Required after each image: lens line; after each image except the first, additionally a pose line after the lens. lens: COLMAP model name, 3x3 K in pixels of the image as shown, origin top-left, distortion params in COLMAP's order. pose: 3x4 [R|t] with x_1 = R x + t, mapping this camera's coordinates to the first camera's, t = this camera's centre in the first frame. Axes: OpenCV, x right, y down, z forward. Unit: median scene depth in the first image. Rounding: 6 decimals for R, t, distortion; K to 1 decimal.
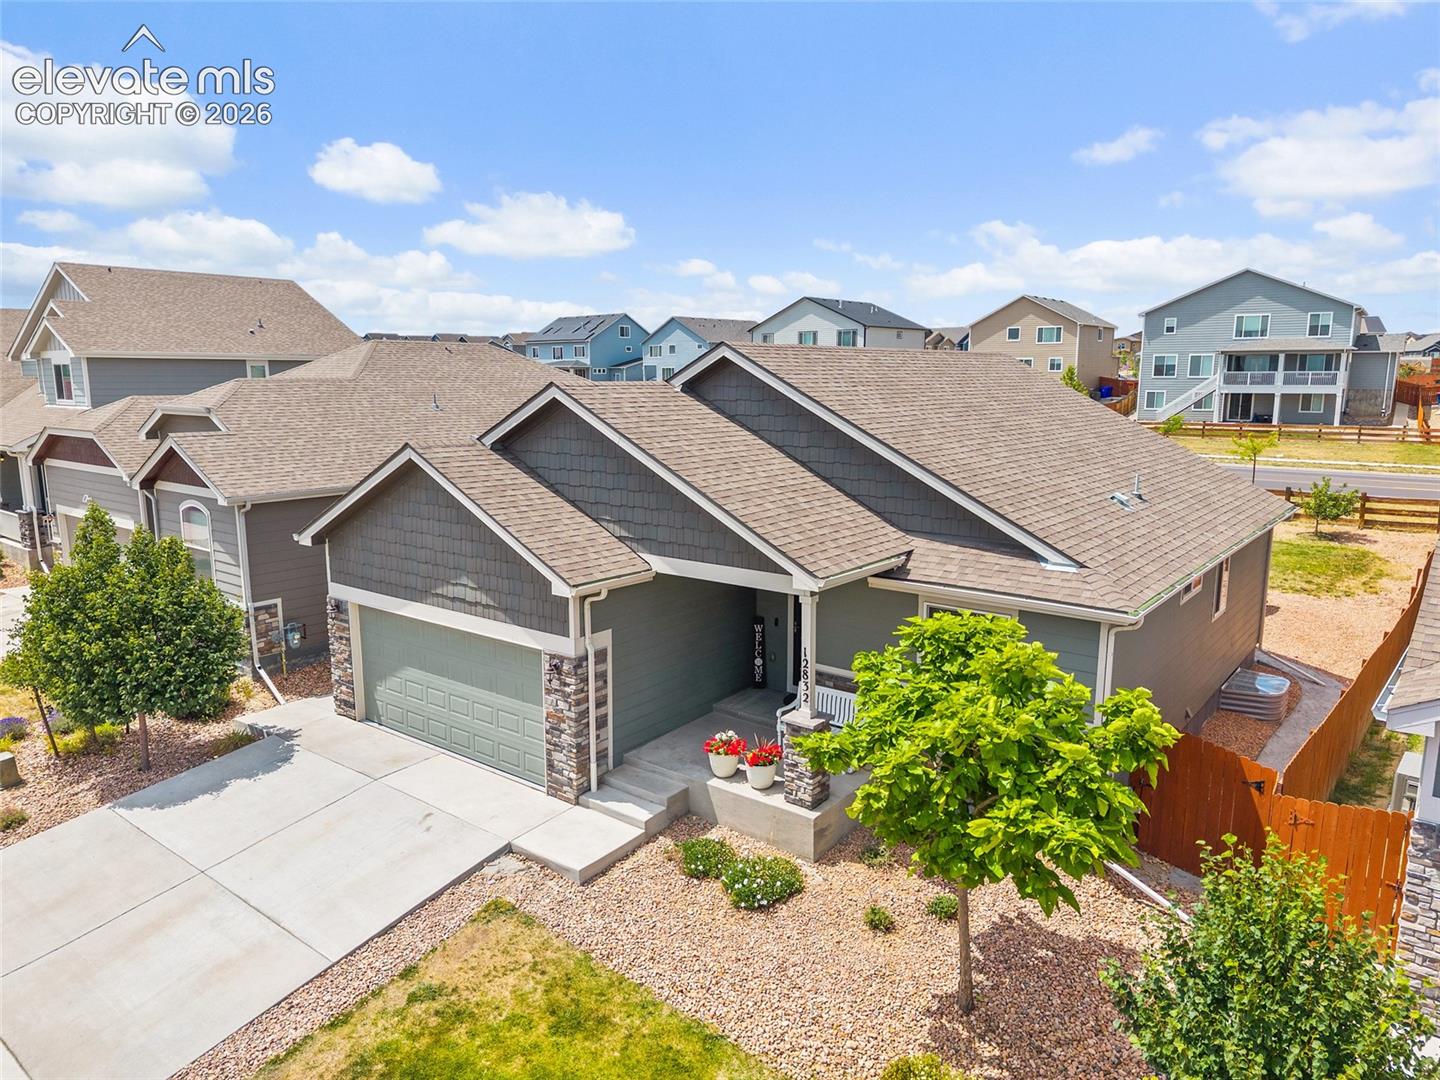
lens RADIAL K [[963.2, 0, 720.0], [0, 963.2, 540.0], [0, 0, 1]] dist [0.002423, 0.003332]
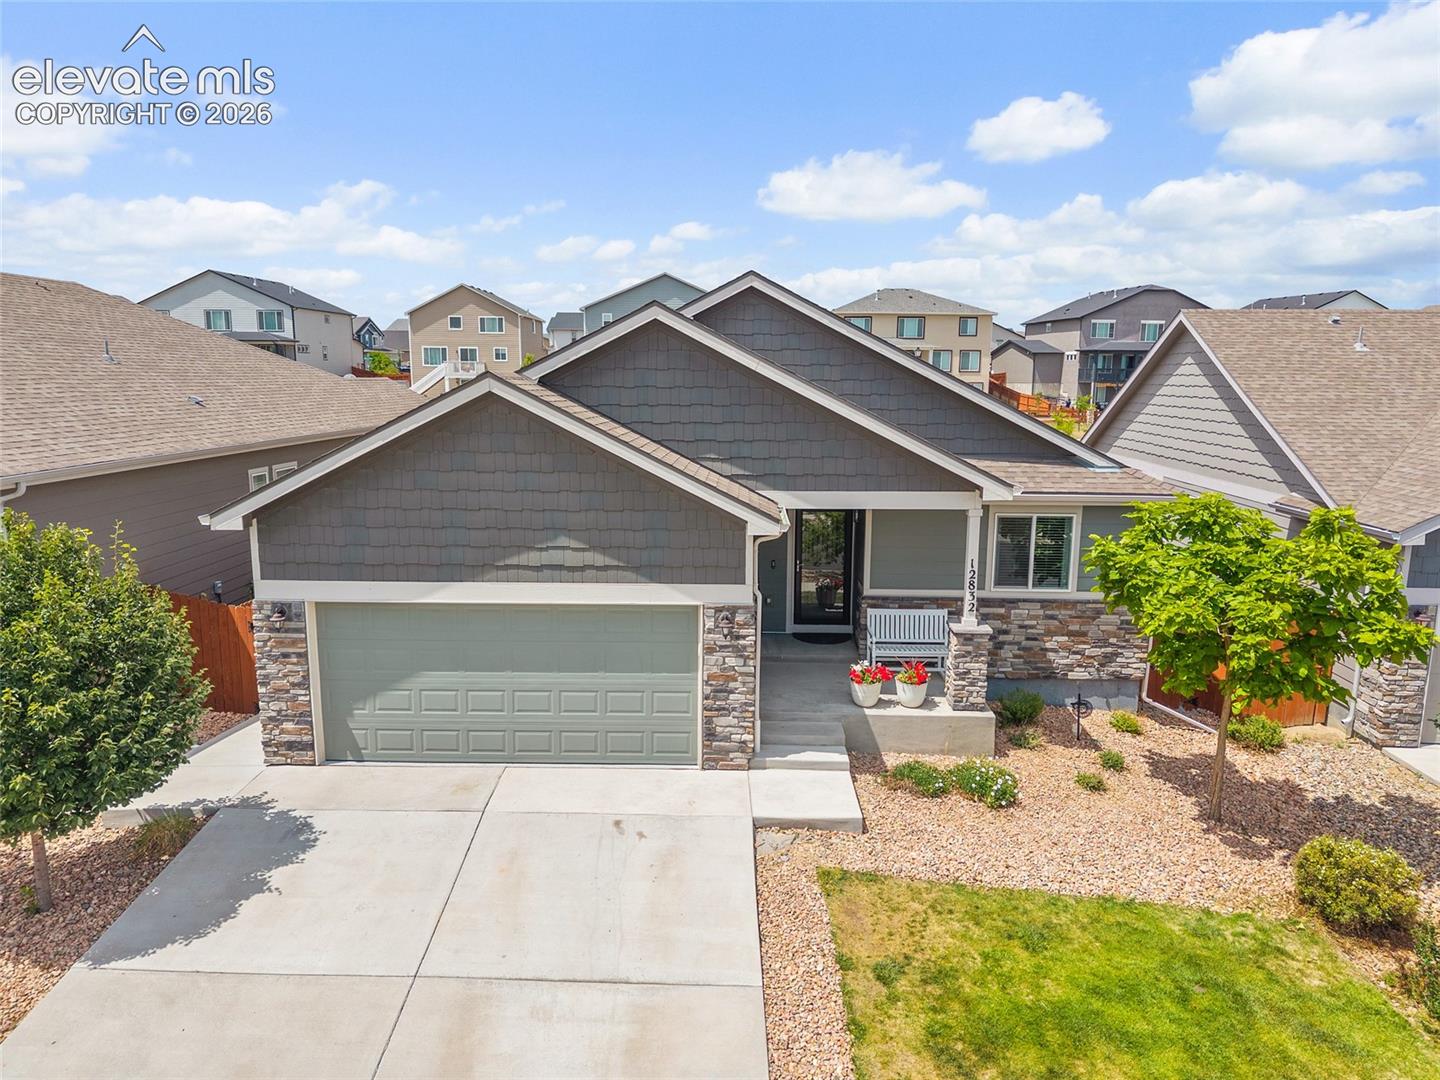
lens RADIAL K [[963.7, 0, 720.0], [0, 963.7, 540.0], [0, 0, 1]] dist [0.036123, -0.040421]
pose [[0.800292, -0.094134, 0.592175, -0.656064], [0.093314, 0.995120, 0.032079, 0.027258], [-0.592305, 0.029586, 0.805170, 0.266185]]
